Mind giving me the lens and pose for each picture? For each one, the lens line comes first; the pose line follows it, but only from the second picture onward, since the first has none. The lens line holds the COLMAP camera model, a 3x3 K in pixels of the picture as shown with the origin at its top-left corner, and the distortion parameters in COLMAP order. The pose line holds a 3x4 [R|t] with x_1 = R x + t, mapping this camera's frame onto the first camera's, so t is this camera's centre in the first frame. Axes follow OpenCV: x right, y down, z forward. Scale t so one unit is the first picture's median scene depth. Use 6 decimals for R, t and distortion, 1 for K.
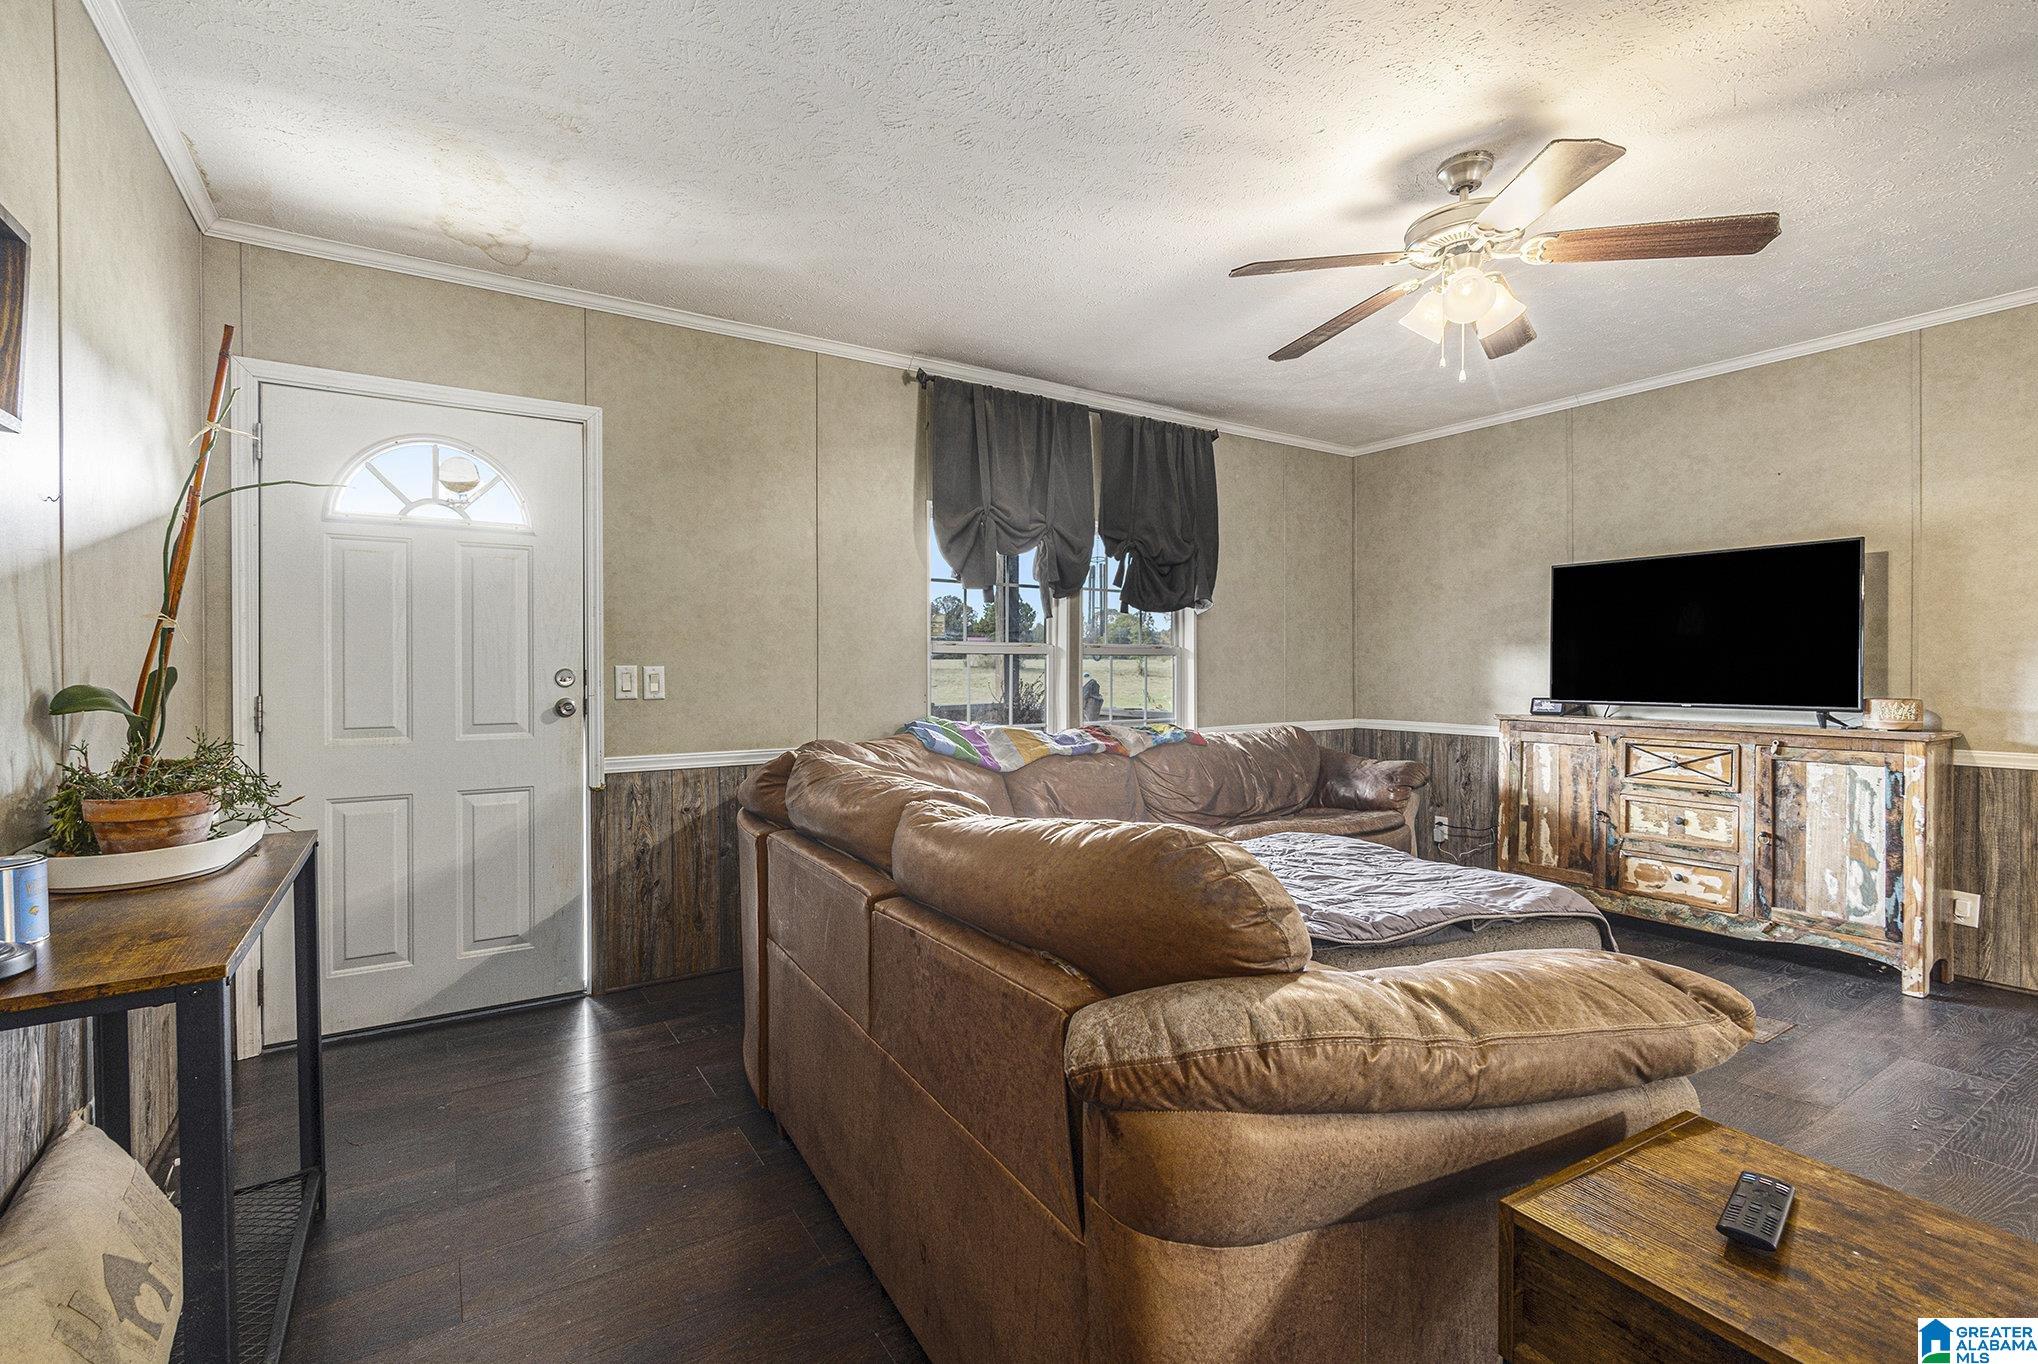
lens RADIAL K [[914.4, 0, 1014.5], [0, 914.4, 673.5], [0, 0, 1]] dist [0.003632, 0.000766]
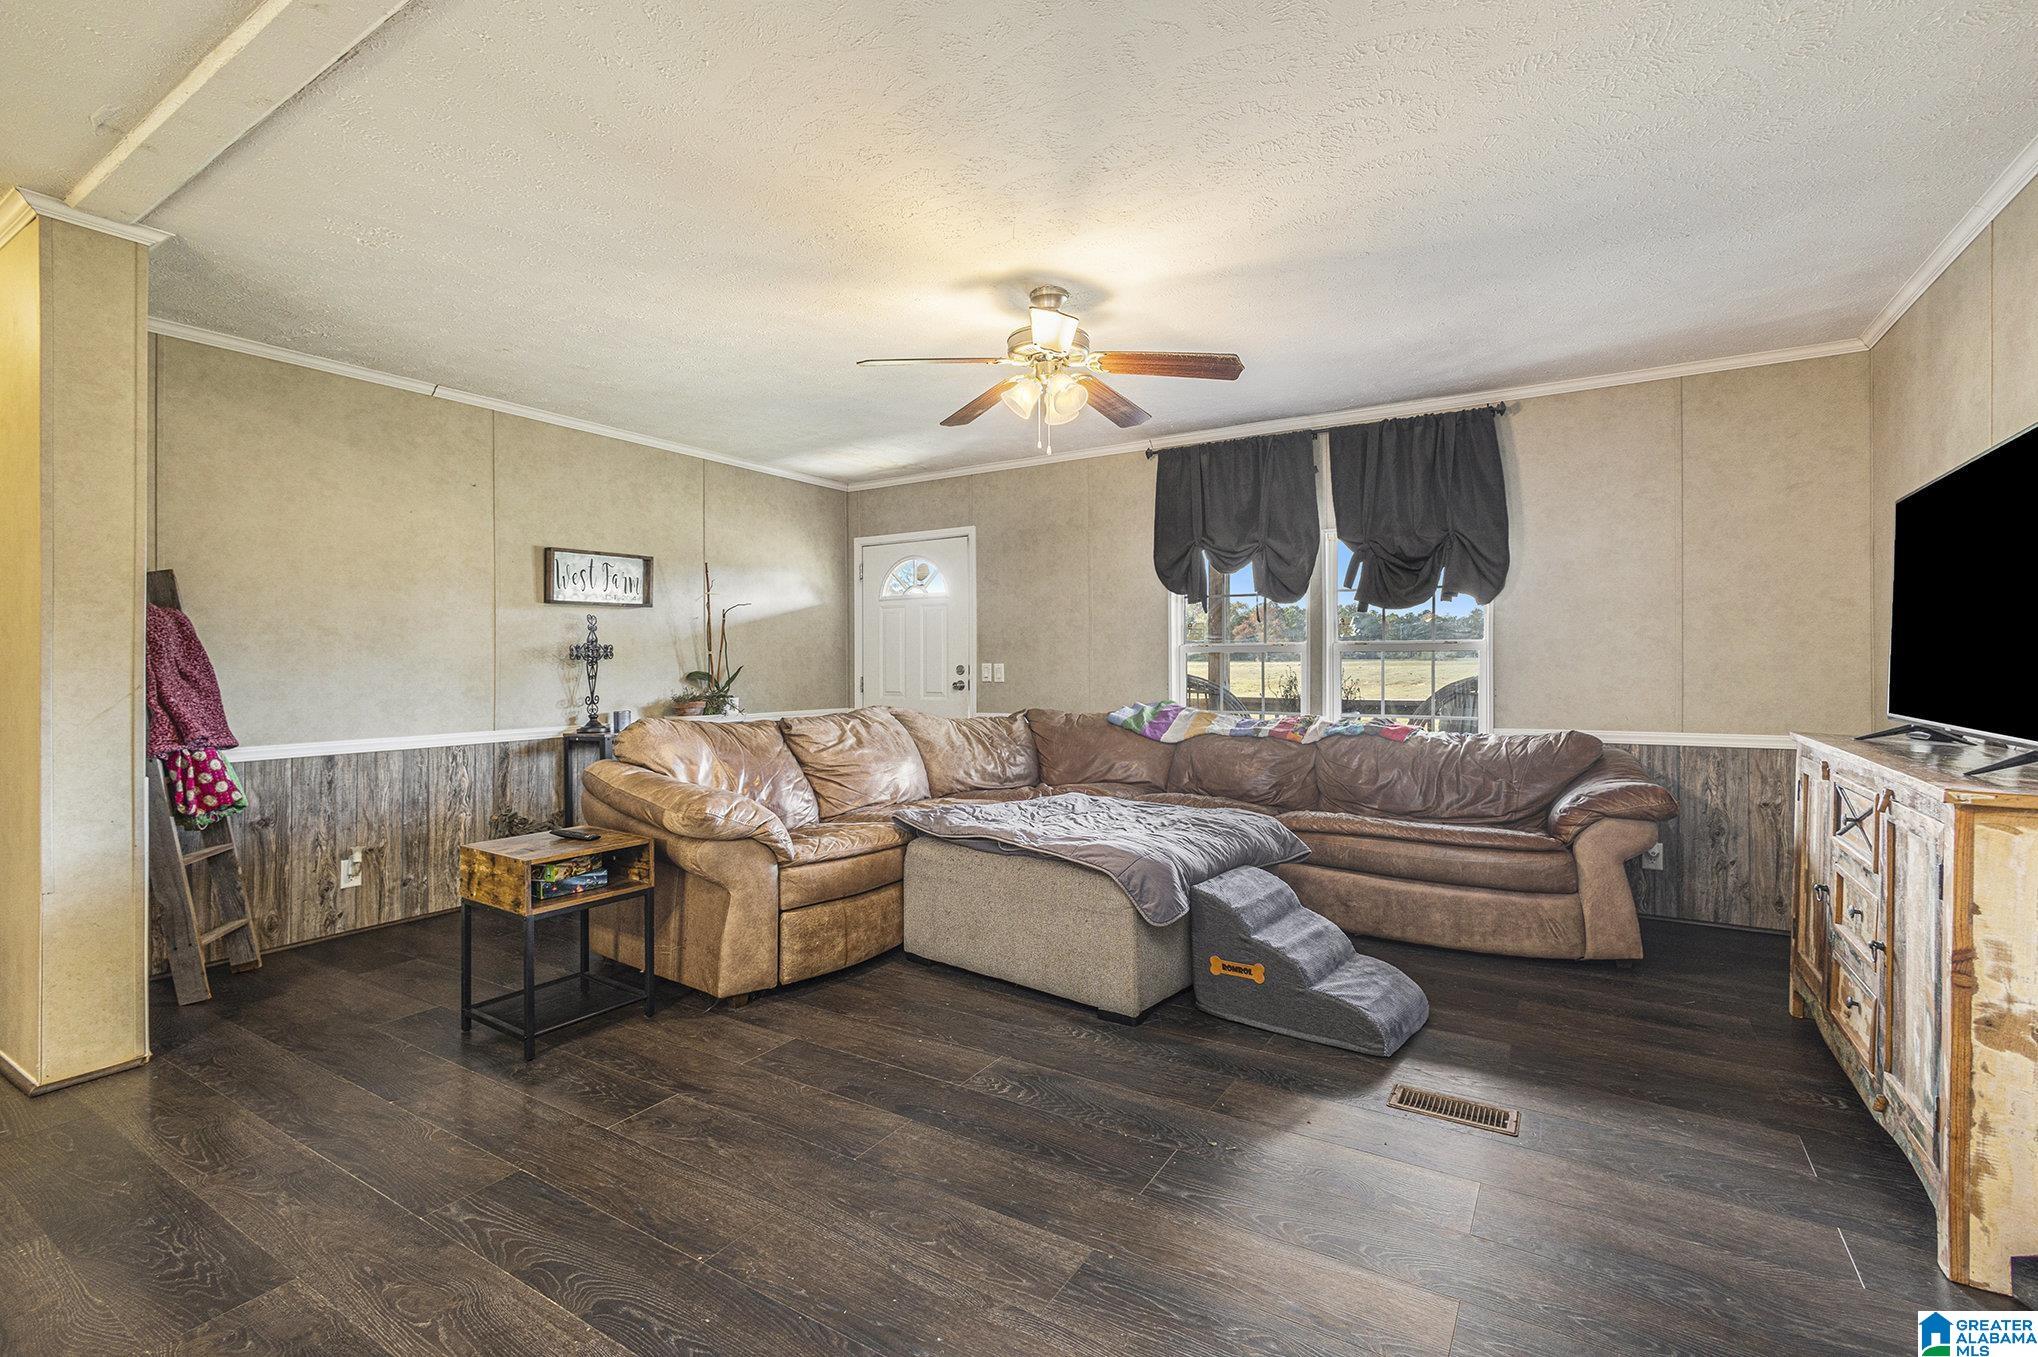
lens RADIAL K [[914.4, 0, 1014.5], [0, 914.4, 670.0], [0, 0, 1]] dist [0.003632, 0.000766]
pose [[0.418888, 0.009583, -0.907988, 0.988398], [-0.010545, 0.999928, 0.005689, -0.005514], [0.907977, 0.007192, 0.418959, 0.229255]]
